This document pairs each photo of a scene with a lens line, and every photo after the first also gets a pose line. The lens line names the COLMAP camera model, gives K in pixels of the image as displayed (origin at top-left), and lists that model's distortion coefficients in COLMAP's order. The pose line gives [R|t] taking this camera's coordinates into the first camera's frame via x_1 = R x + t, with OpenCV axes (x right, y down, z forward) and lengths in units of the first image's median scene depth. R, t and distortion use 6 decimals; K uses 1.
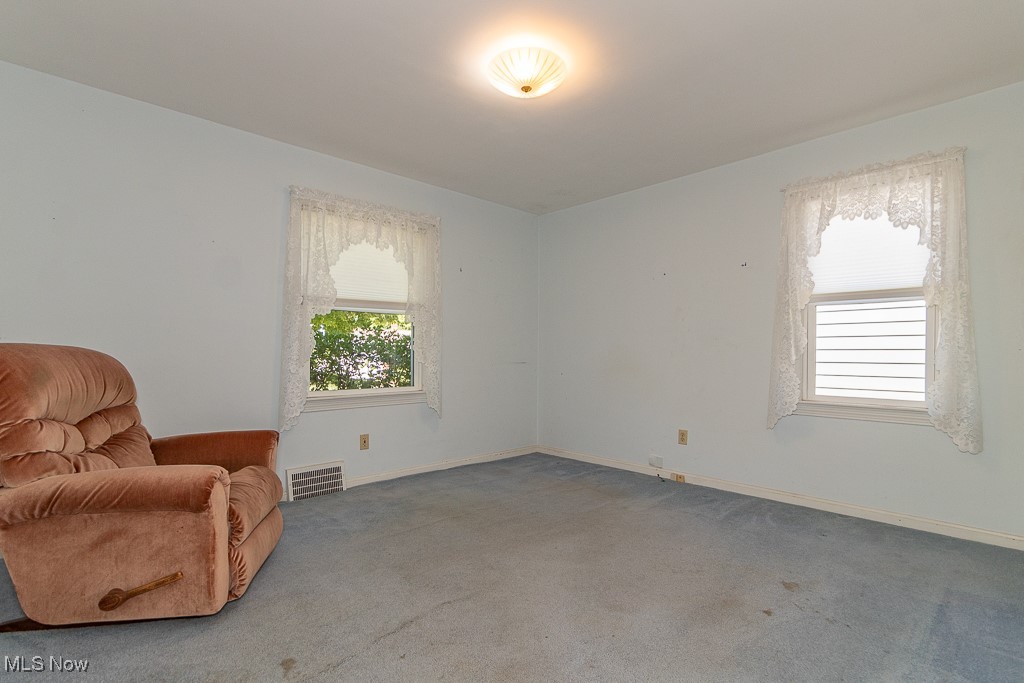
lens RADIAL K [[484.4, 0, 505.5], [0, 484.4, 351.9], [0, 0, 1]] dist [-0.003385, -0.000115]
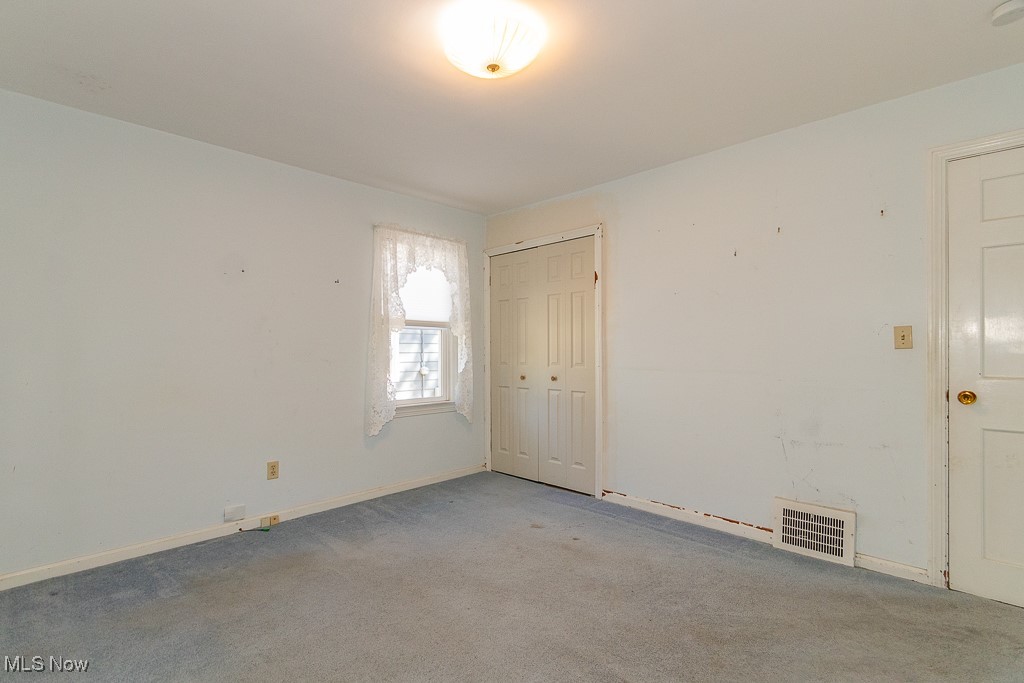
lens RADIAL K [[484.4, 0, 505.5], [0, 484.4, 351.9], [0, 0, 1]] dist [-0.003385, -0.000115]
pose [[-0.035809, -0.007133, 0.999333, -0.593064], [0.001759, 0.999973, 0.007200, -0.044078], [-0.999357, 0.002016, -0.035795, 0.753280]]
